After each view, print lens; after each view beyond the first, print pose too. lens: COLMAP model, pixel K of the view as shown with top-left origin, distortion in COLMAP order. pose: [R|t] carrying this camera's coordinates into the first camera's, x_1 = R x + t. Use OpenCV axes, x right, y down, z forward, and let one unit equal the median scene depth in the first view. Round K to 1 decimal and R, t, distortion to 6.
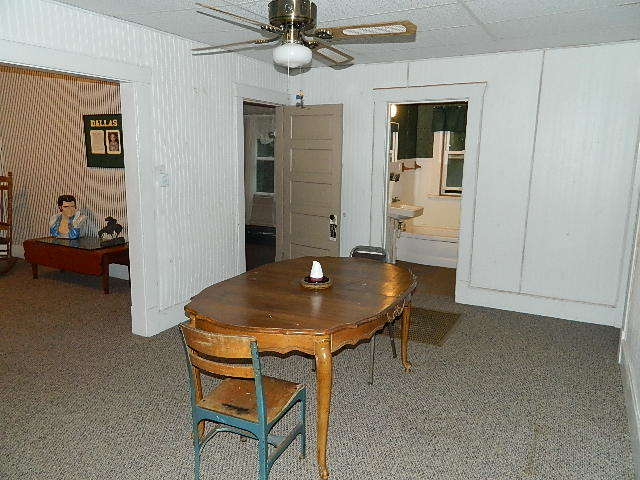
lens RADIAL K [[488.3, 0, 320.0], [0, 488.3, 240.0], [0, 0, 1]] dist [0.050349, -0.000965]
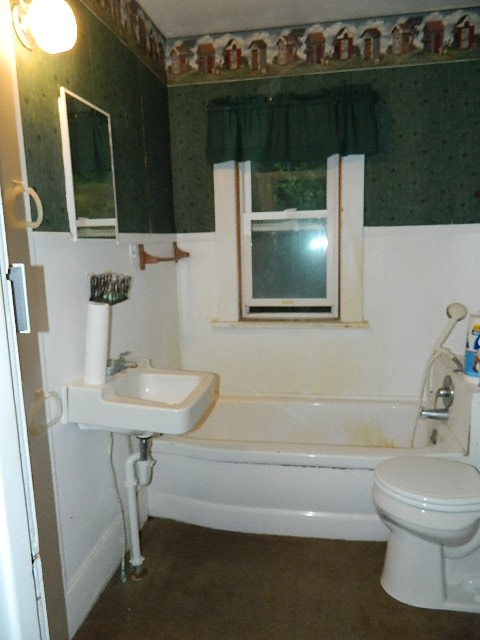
lens RADIAL K [[488.3, 0, 240.0], [0, 488.3, 320.0], [0, 0, 1]] dist [0.050349, -0.000965]
pose [[0.946822, -0.089975, 0.308920, 0.118298], [0.099753, 0.994884, -0.015970, -0.086316], [-0.305903, 0.045937, 0.950954, 0.617164]]
